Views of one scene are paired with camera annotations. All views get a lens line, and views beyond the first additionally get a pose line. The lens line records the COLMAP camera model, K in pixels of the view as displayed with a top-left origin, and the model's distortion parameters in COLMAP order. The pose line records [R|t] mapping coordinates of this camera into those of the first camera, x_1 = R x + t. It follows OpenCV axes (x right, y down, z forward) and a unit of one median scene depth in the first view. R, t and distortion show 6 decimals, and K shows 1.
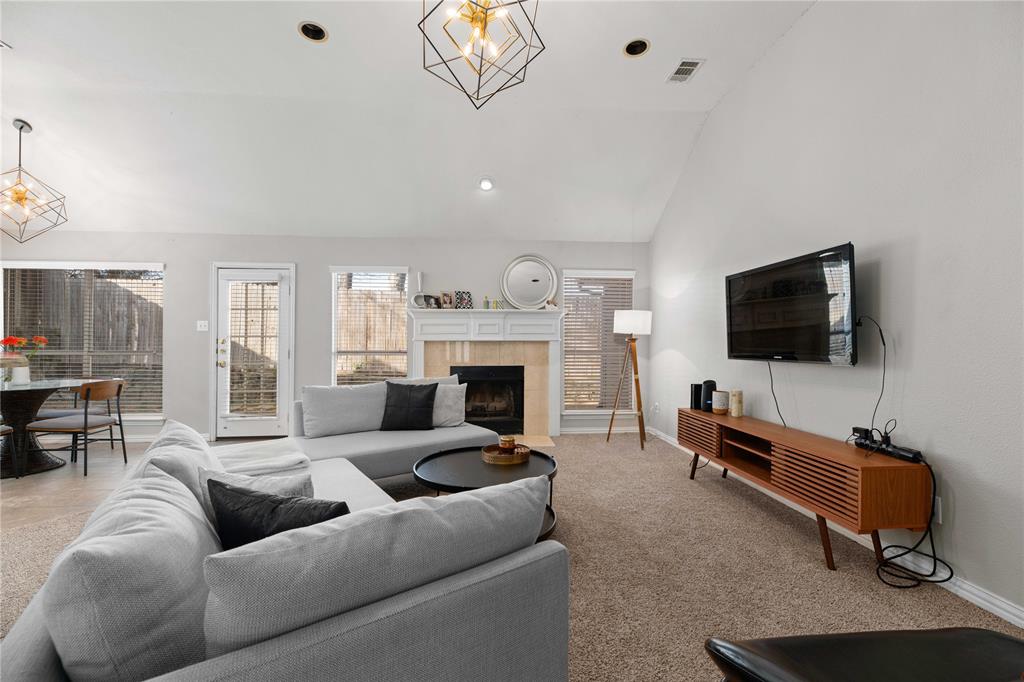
lens RADIAL K [[420.7, 0, 523.3], [0, 420.7, 345.3], [0, 0, 1]] dist [-0.001698, -0.000553]
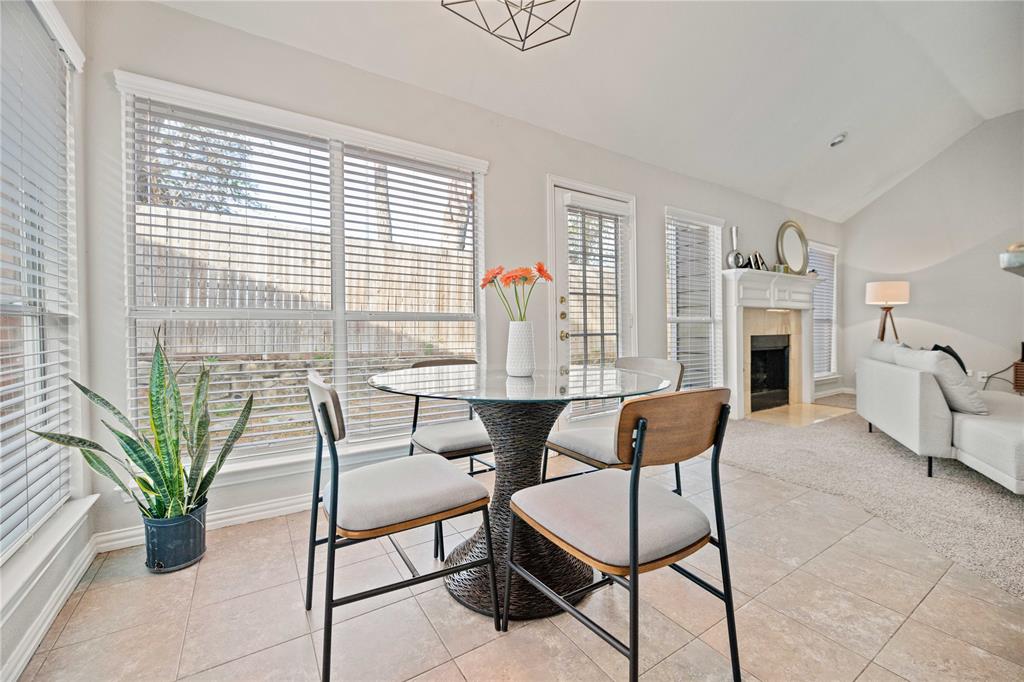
lens RADIAL K [[417.4, 0, 514.5], [0, 417.4, 331.2], [0, 0, 1]] dist [-0.000890, -0.000299]
pose [[0.883023, -0.005642, 0.469296, -1.133254], [0.003626, 0.999980, 0.005199, 0.037069], [-0.469316, -0.002889, 0.883026, 0.486519]]
